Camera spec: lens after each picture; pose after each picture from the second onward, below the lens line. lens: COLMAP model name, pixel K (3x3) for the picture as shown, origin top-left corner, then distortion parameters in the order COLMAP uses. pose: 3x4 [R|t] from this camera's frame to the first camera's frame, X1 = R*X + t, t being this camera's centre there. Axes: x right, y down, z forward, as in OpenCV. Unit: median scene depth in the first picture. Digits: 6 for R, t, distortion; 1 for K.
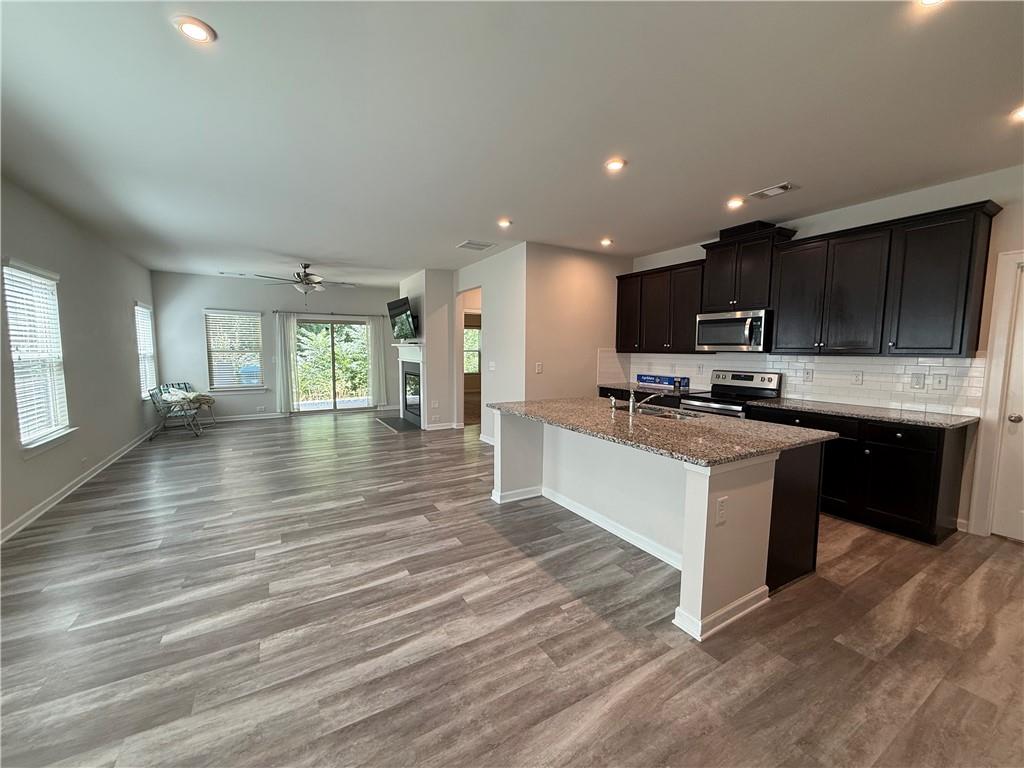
lens RADIAL K [[409.5, 0, 511.4], [0, 409.5, 383.7], [0, 0, 1]] dist [-0.001451, -0.000037]
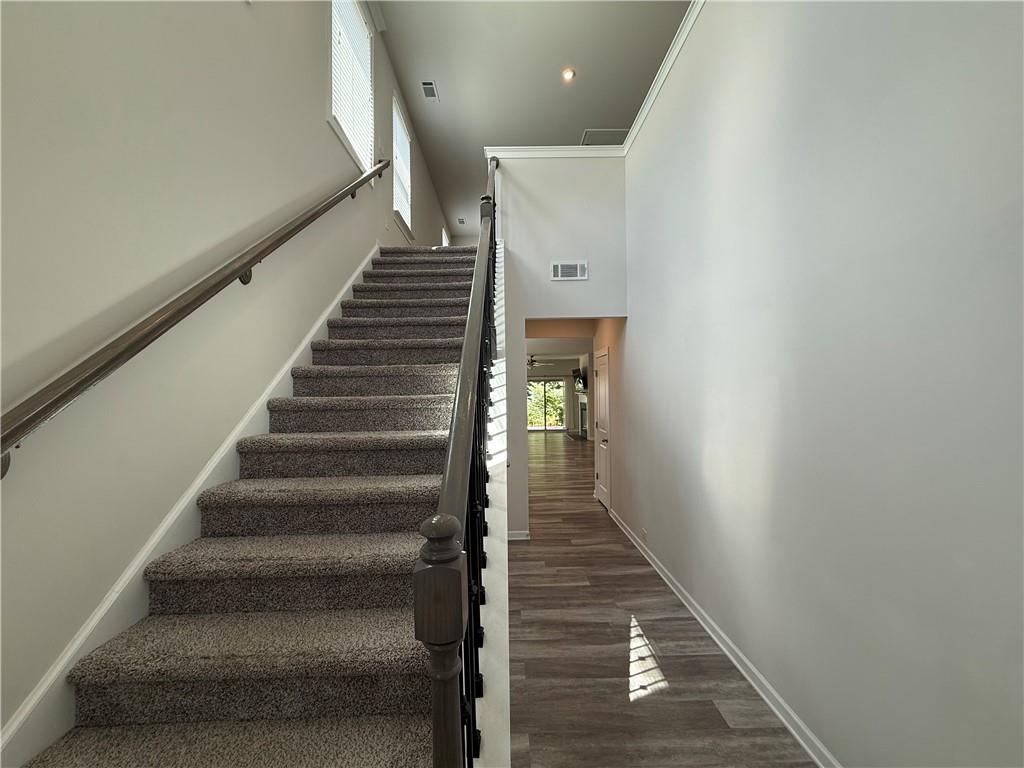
lens RADIAL K [[409.5, 0, 510.2], [0, 409.5, 384.0], [0, 0, 1]] dist [-0.001451, -0.000037]
pose [[0.870721, -0.027521, -0.491006, 0.376094], [-0.019651, 0.995688, -0.090656, 0.036385], [0.491384, 0.088584, 0.866426, -0.764229]]
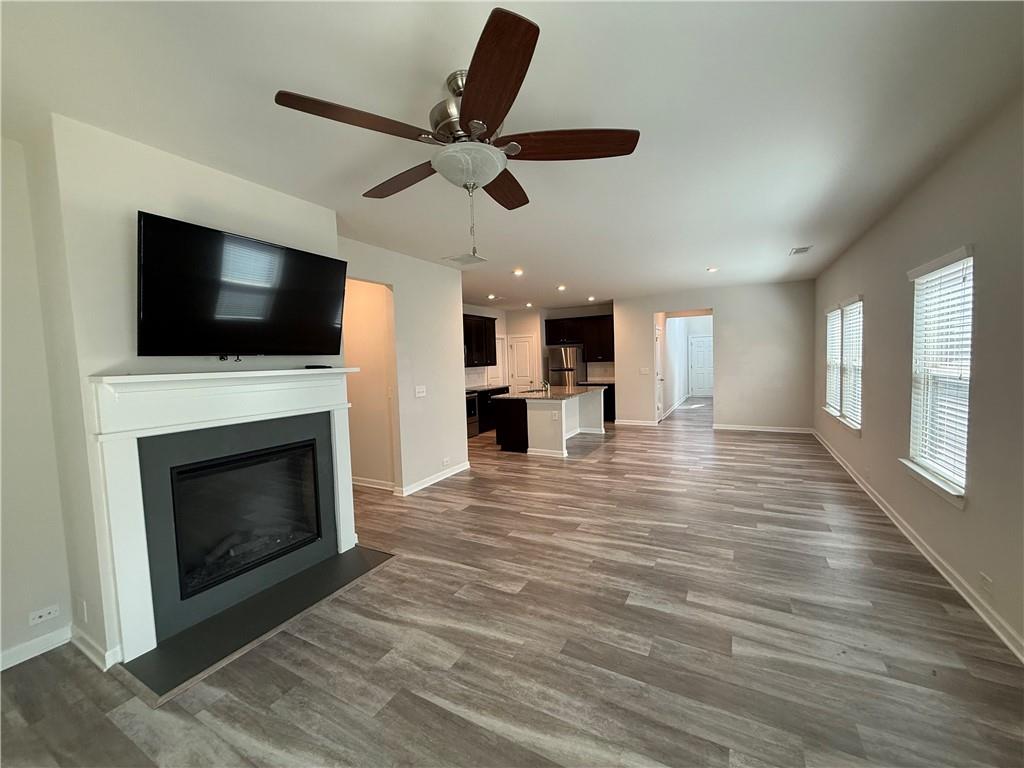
lens RADIAL K [[409.5, 0, 509.4], [0, 409.5, 385.8], [0, 0, 1]] dist [-0.001451, -0.000037]
pose [[-0.512276, -0.040243, 0.857878, -0.662573], [0.102838, 0.988840, 0.107795, -0.098288], [-0.852642, 0.143443, -0.502421, 0.991147]]
